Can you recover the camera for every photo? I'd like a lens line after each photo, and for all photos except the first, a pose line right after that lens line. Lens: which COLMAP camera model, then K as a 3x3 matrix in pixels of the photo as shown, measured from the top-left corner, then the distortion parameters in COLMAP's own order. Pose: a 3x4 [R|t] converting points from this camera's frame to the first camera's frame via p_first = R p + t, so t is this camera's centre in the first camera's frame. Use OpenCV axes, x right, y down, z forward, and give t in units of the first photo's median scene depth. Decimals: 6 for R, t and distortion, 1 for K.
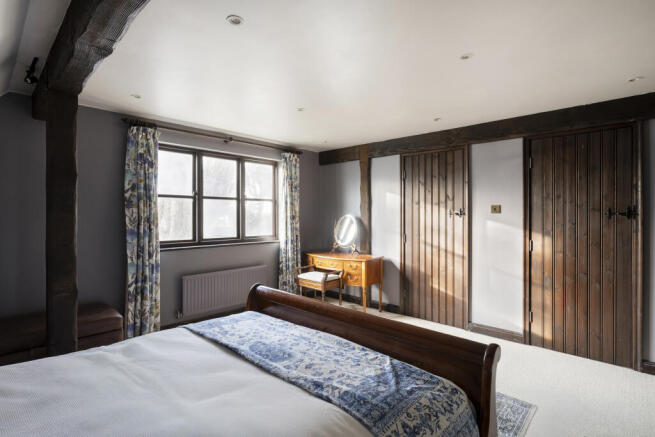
lens RADIAL K [[323.9, 0, 326.9], [0, 323.9, 215.6], [0, 0, 1]] dist [0.002828, -0.000062]
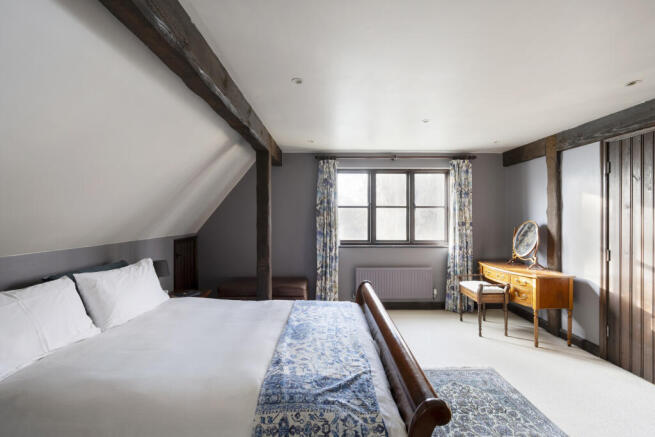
lens RADIAL K [[281.9, 0, 328.2], [0, 281.9, 219.9], [0, 0, 1]] dist [-0.008141, 0.000501]
pose [[0.687562, 0.006155, -0.726100, 0.277088], [-0.002046, 0.999977, 0.006539, -0.012794], [0.726123, -0.003010, 0.687559, 0.119002]]
